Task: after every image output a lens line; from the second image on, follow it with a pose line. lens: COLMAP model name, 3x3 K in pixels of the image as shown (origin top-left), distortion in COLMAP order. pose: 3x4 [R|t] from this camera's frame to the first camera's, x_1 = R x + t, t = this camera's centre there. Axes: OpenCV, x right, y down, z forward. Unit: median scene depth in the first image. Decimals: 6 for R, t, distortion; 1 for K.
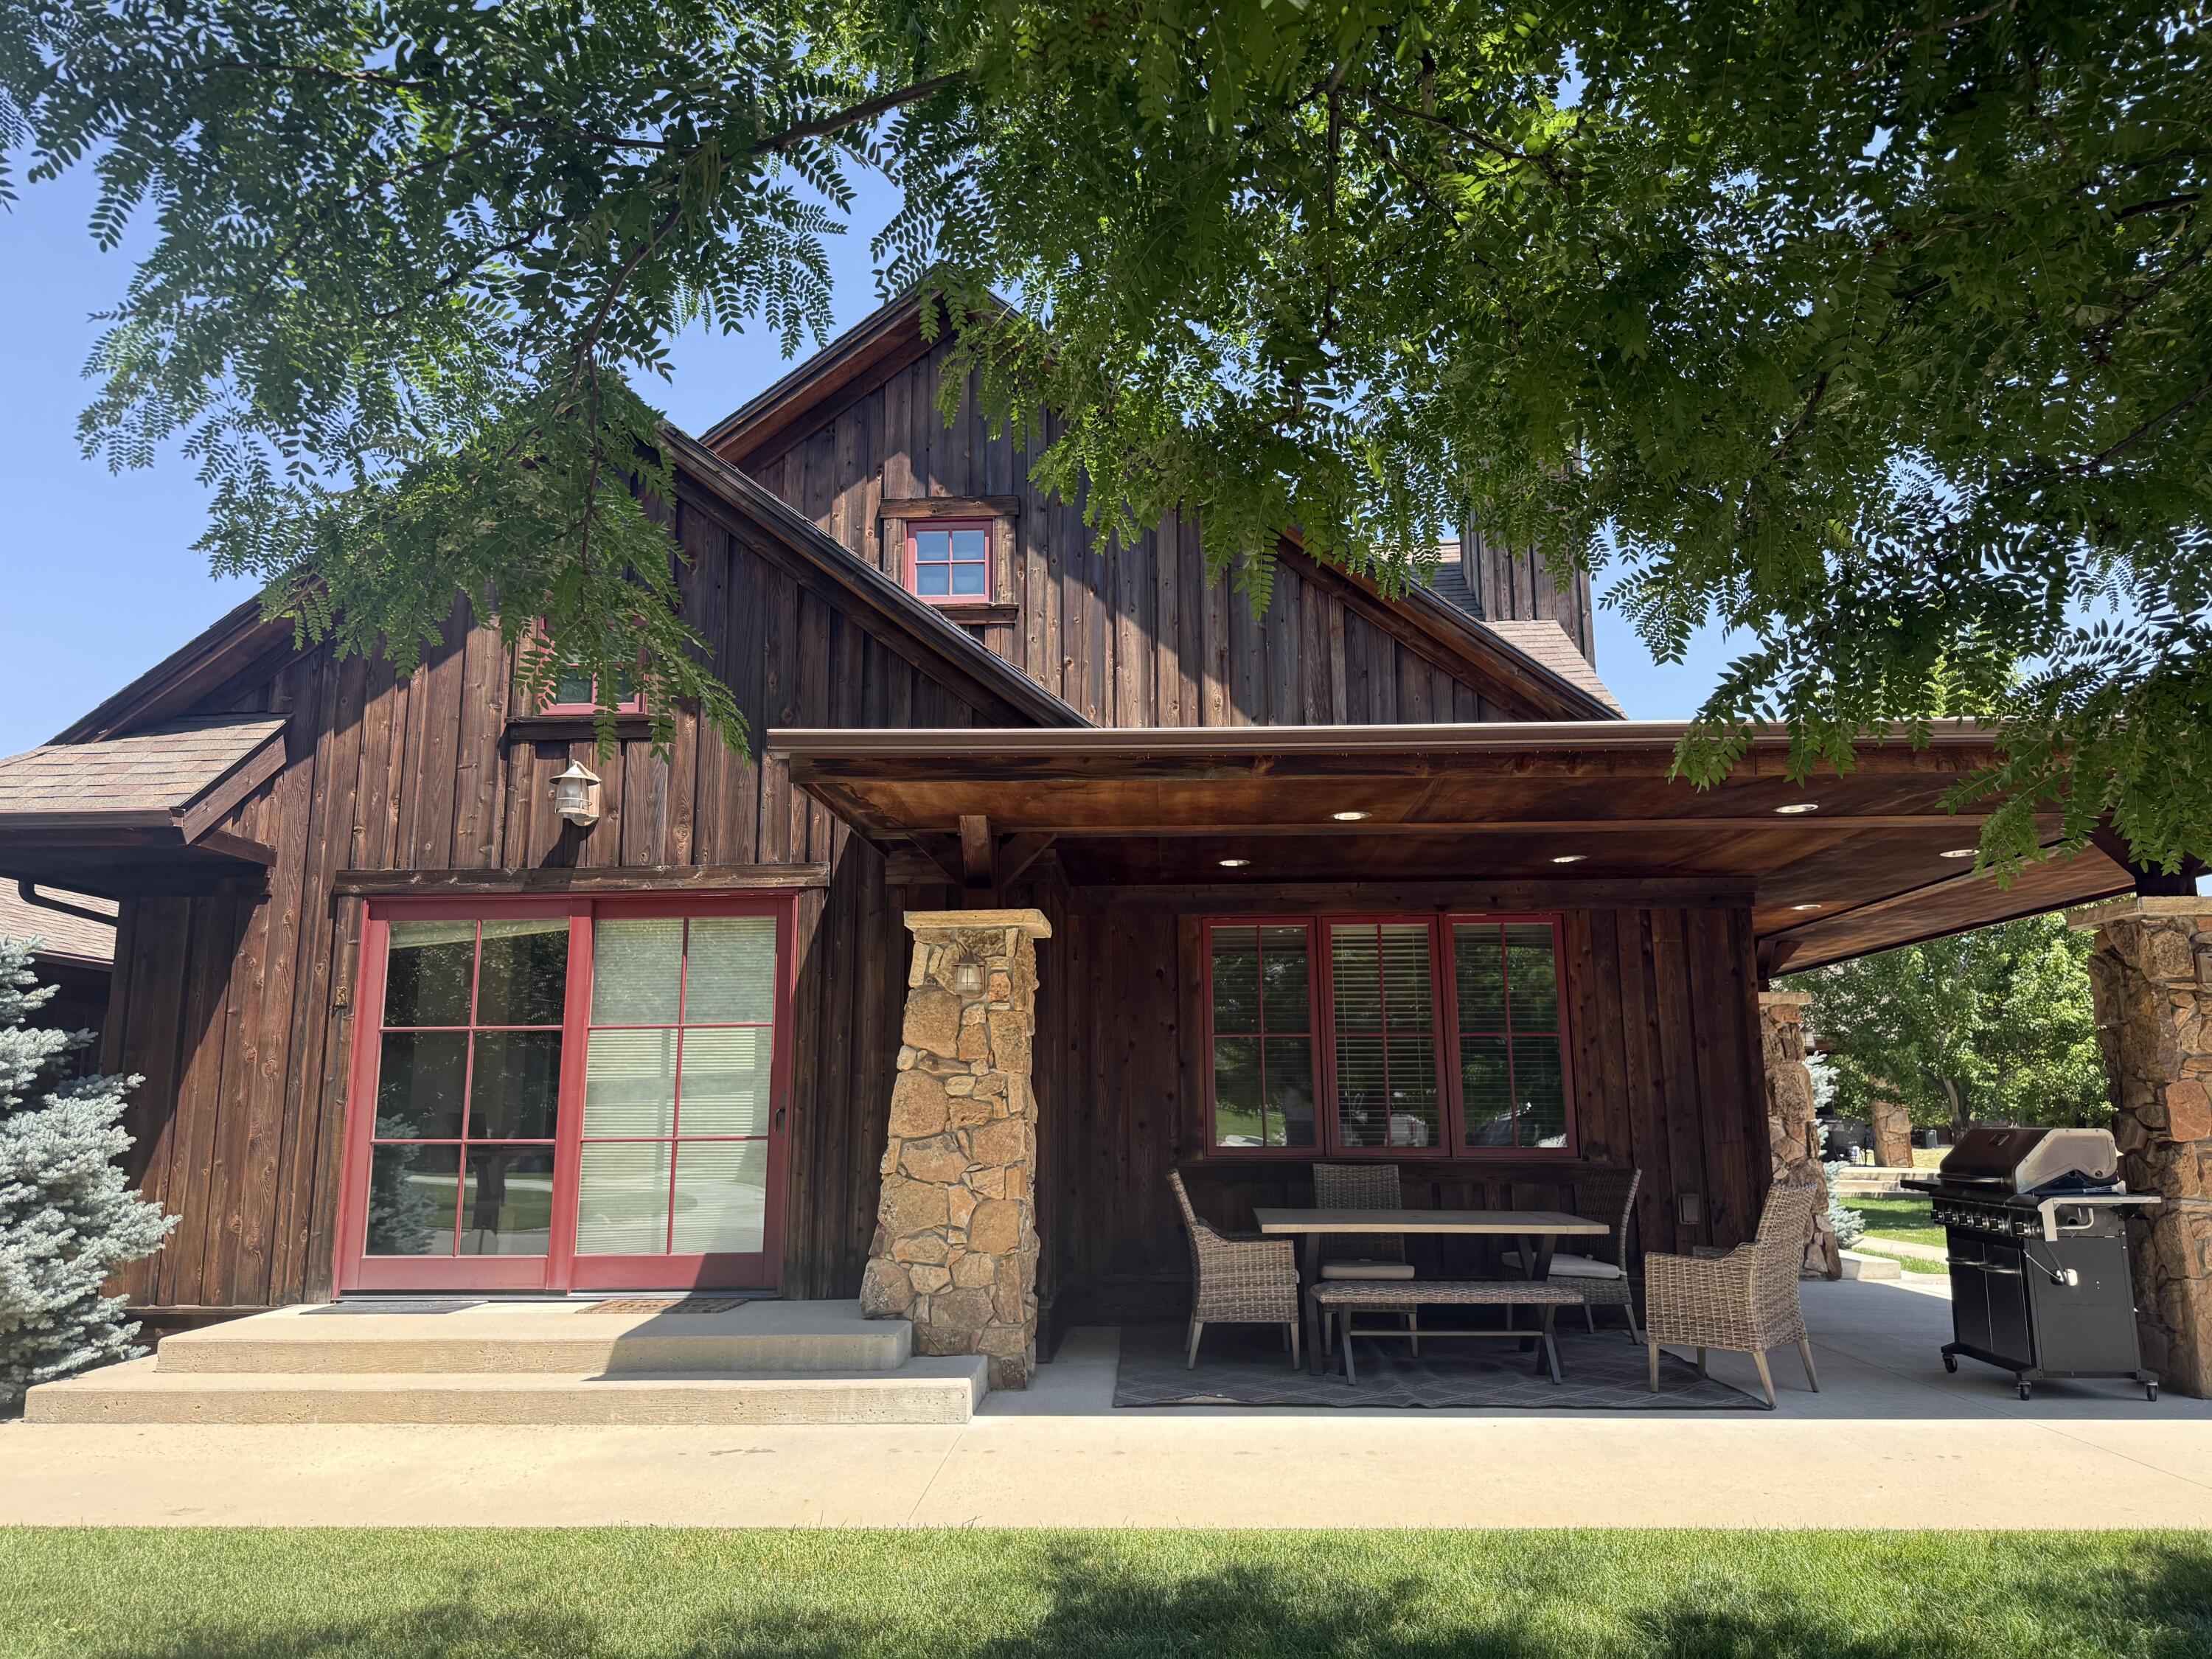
lens RADIAL K [[1563.7, 0, 1115.3], [0, 1563.7, 829.8], [0, 0, 1]] dist [0.050280, -0.063131]
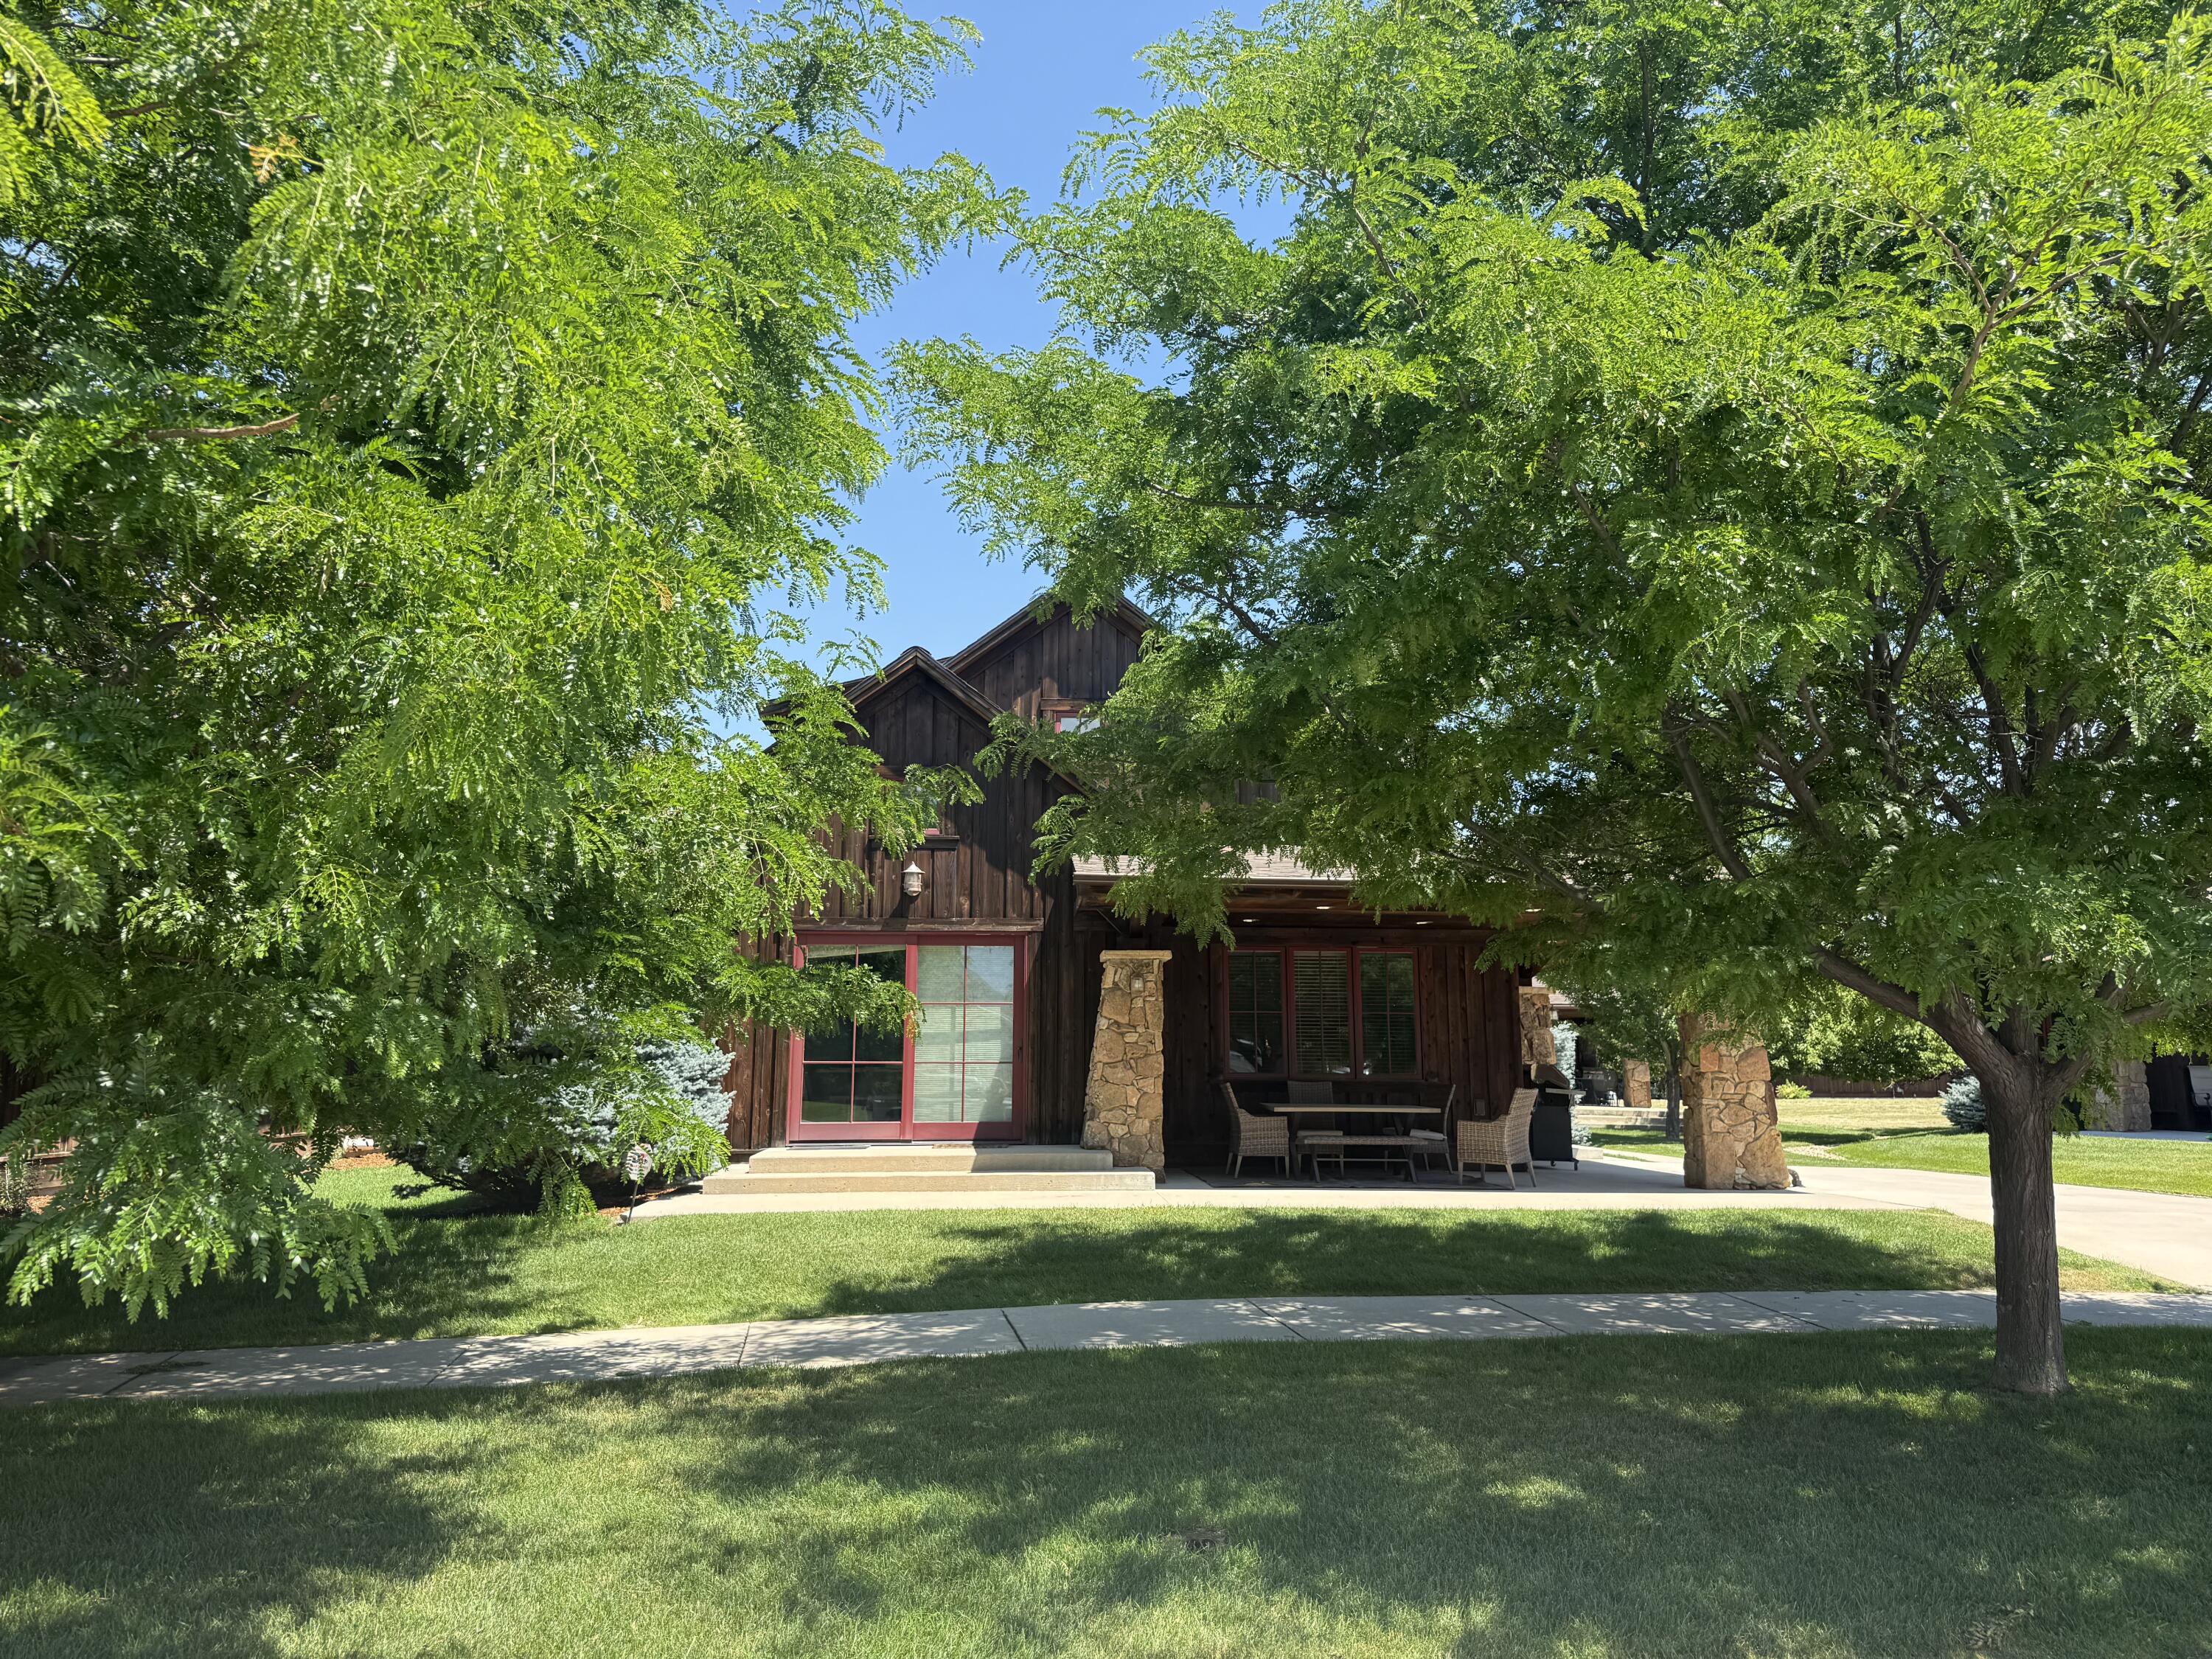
lens RADIAL K [[1550.5, 0, 1106.0], [0, 1550.5, 829.5], [0, 0, 1]] dist [0.083906, -0.059061]
pose [[0.994168, 0.025737, 0.104730, -0.313895], [-0.028656, 0.999239, 0.026464, -0.141546], [-0.103969, -0.029311, 0.994149, -0.885980]]
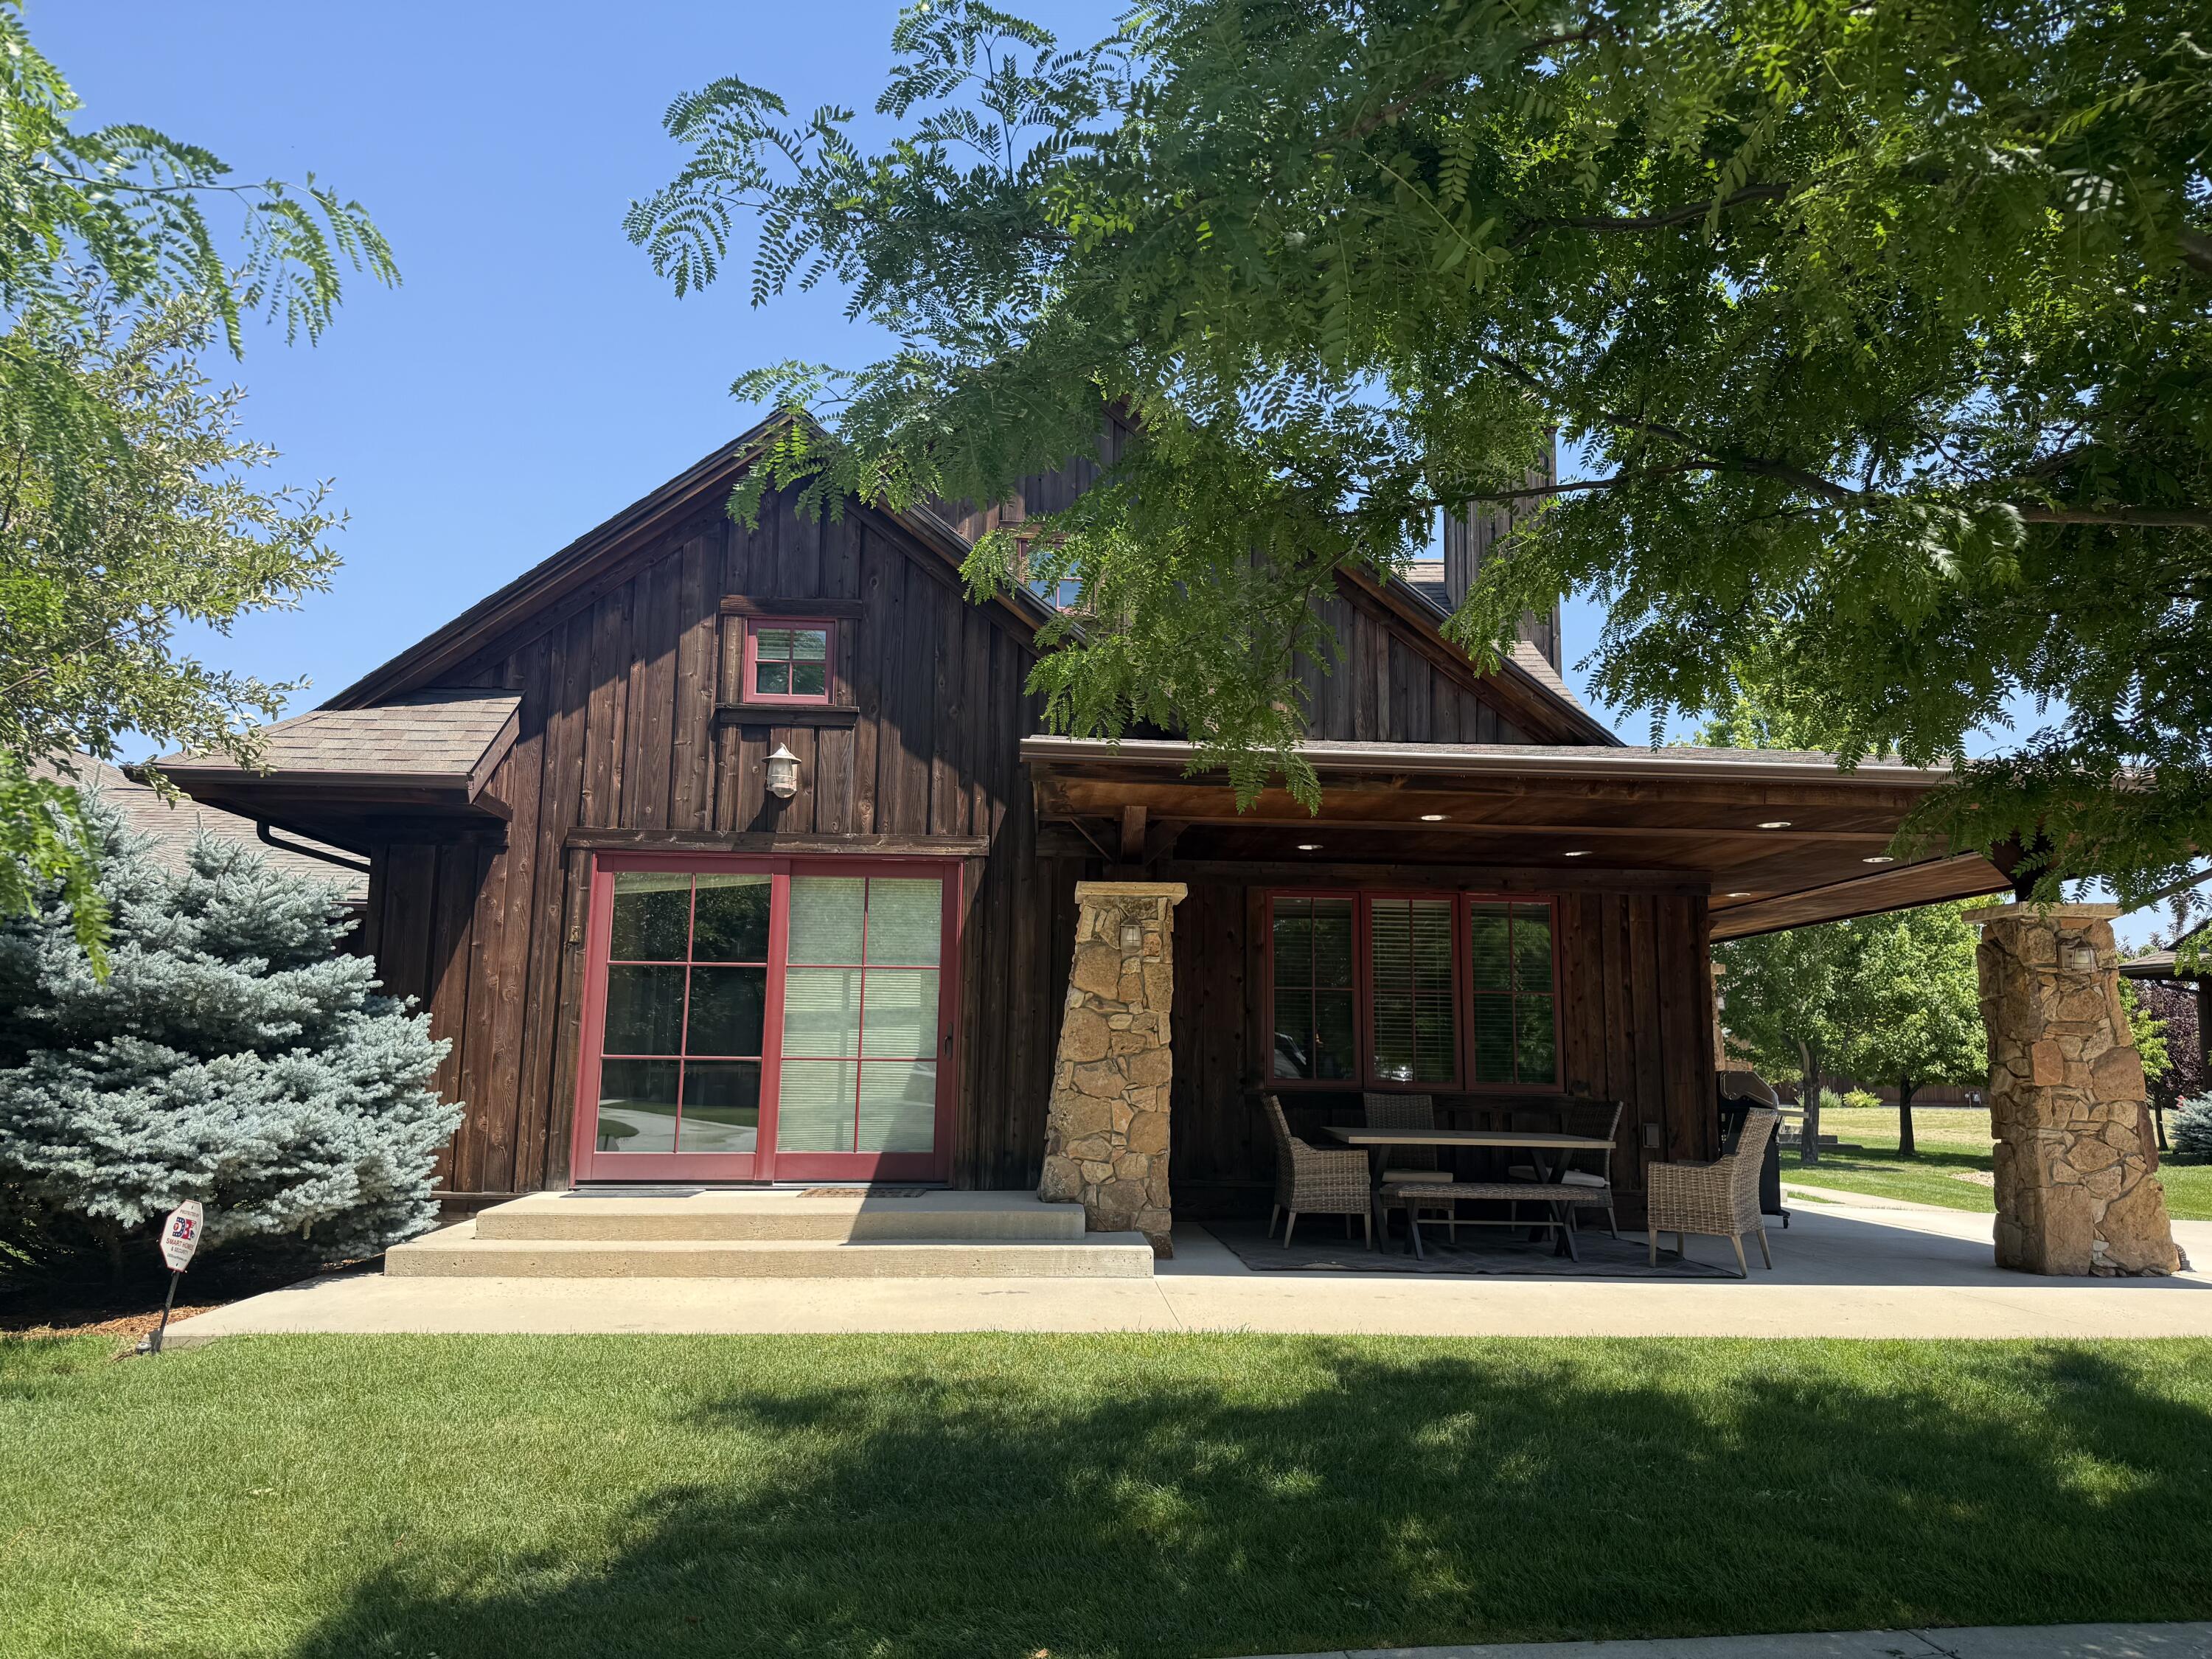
lens RADIAL K [[1553.0, 0, 1117.5], [0, 1553.0, 848.1], [0, 0, 1]] dist [0.096451, -0.158099]
pose [[0.994911, 0.035085, 0.094453, -0.201597], [-0.039079, 0.998404, 0.040776, -0.023256], [-0.092872, -0.044260, 0.994694, -0.208743]]
